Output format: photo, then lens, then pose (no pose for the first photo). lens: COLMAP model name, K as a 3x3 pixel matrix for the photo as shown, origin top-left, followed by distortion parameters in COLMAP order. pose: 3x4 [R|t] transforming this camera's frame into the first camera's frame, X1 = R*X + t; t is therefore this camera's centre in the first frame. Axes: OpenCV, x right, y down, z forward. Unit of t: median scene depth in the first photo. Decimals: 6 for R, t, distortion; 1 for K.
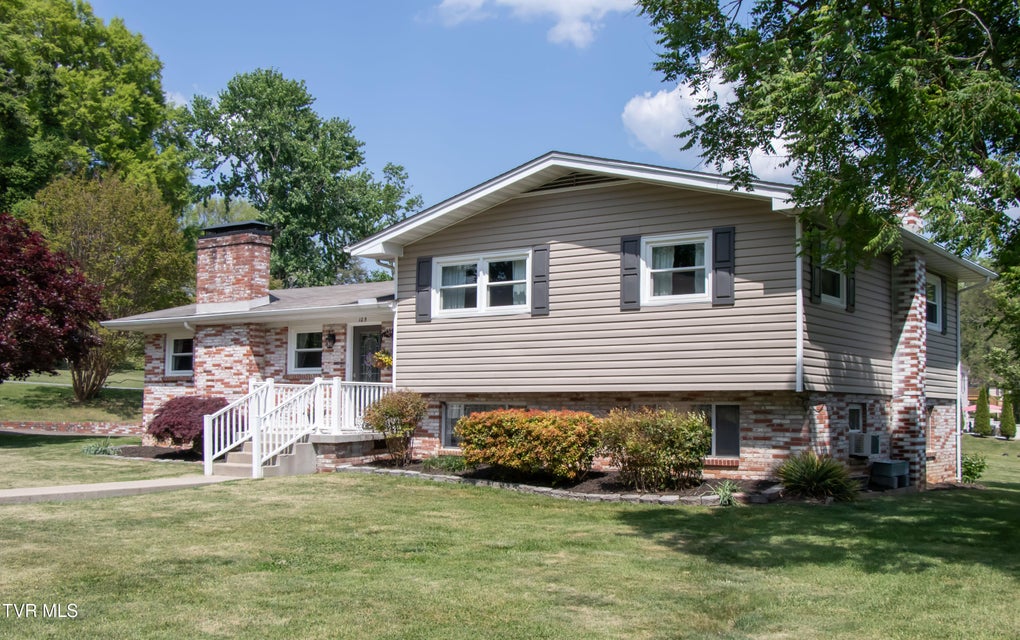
lens RADIAL K [[1062.5, 0, 509.9], [0, 1062.5, 282.3], [0, 0, 1]] dist [0.005096, 0.006095]
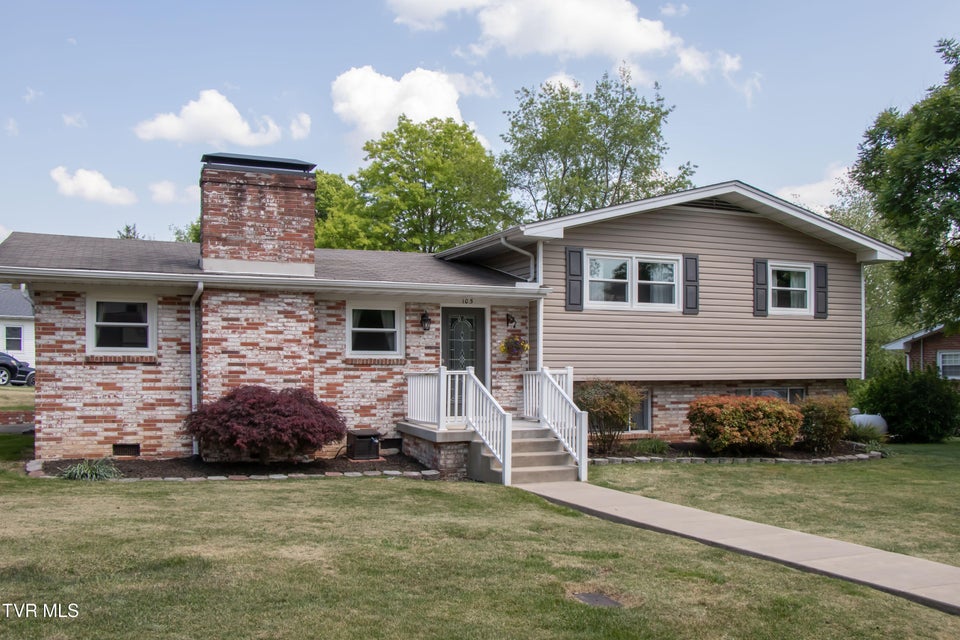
lens RADIAL K [[904.7, 0, 480.0], [0, 904.7, 320.0], [0, 0, 1]] dist [-0.115891, 0.159510]
pose [[0.519581, 0.041770, 0.853399, -0.747643], [-0.097440, 0.995185, 0.010616, 0.039418], [-0.848847, -0.088672, 0.521149, 0.547816]]
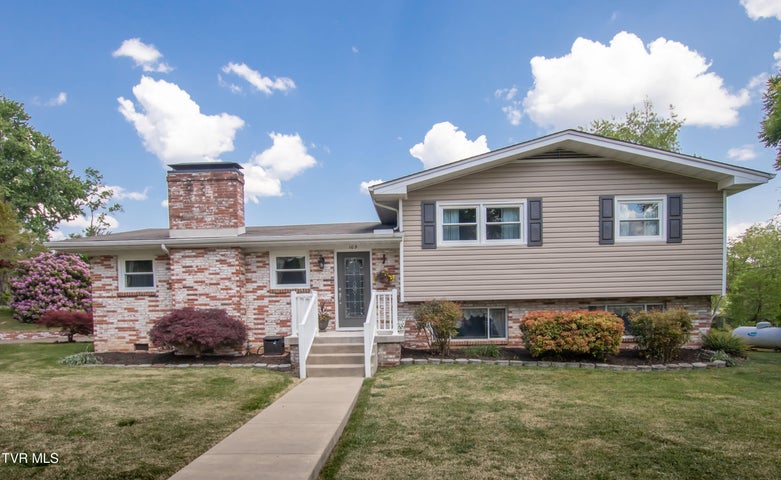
lens RADIAL K [[464.2, 0, 389.7], [0, 464.2, 310.3], [0, 0, 1]] dist [-0.015113, 0.000762]
pose [[0.834832, -0.025714, 0.549904, -0.392472], [-0.039693, 0.993497, 0.106716, 0.046768], [-0.549072, -0.110917, 0.828382, 0.461056]]
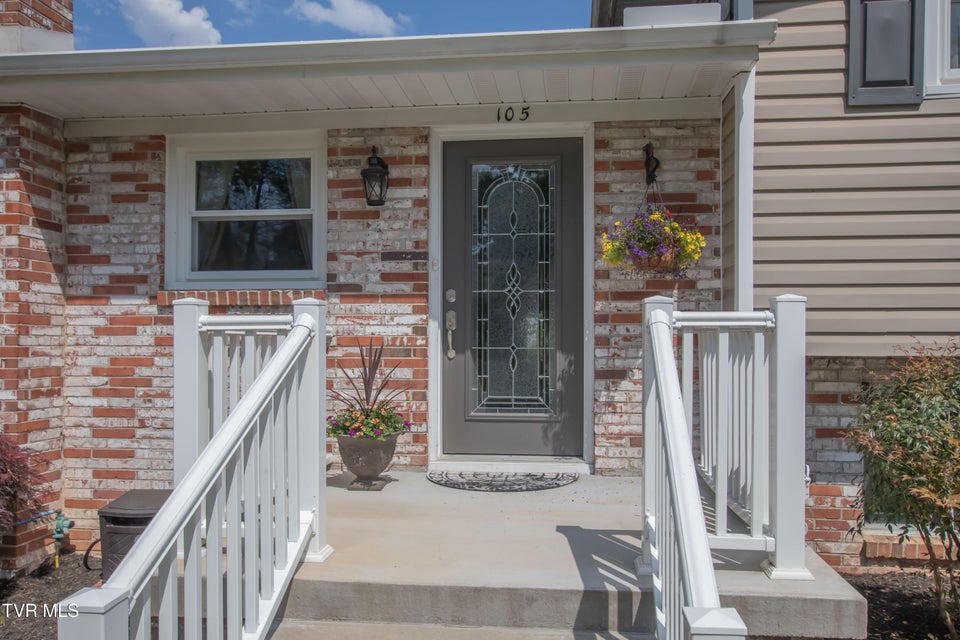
lens RADIAL K [[796.3, 0, 460.5], [0, 796.3, 317.8], [0, 0, 1]] dist [0.001108, 0.004431]
pose [[0.869633, 0.005963, 0.493662, -0.247414], [-0.051866, 0.995497, 0.079342, 0.071307], [-0.490966, -0.094602, 0.866027, 0.754514]]
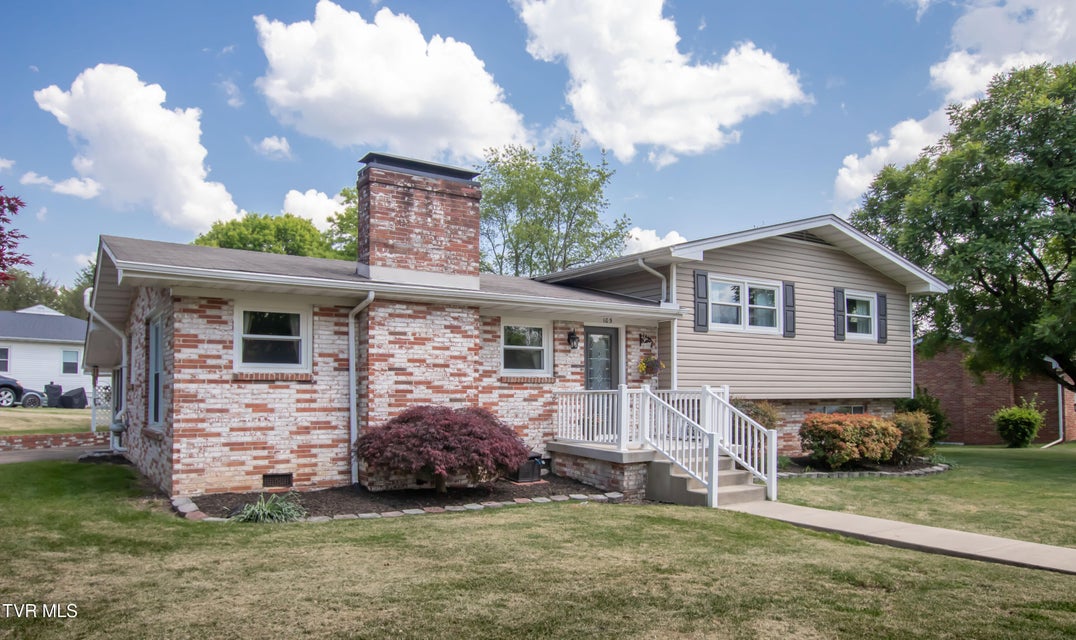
lens RADIAL K [[741.1, 0, 539.5], [0, 741.1, 331.9], [0, 0, 1]] dist [0.000873, 0.000028]
pose [[0.351258, 0.069015, 0.933731, -0.714319], [-0.107185, 0.993687, -0.033125, 0.068223], [-0.930123, -0.088446, 0.356438, 0.773421]]
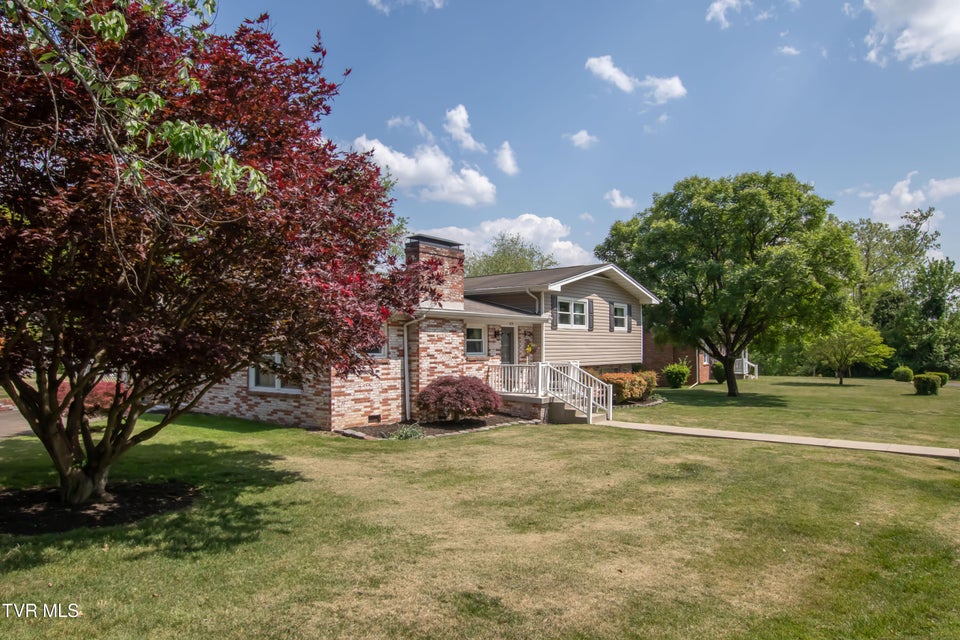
lens RADIAL K [[610.6, 0, 477.6], [0, 610.6, 294.0], [0, 0, 1]] dist [0.000722, 0.000205]
pose [[0.044392, 0.079973, 0.995808, -1.016423], [-0.113277, 0.990765, -0.074518, 0.061838], [-0.992571, -0.109494, 0.053041, 0.944740]]
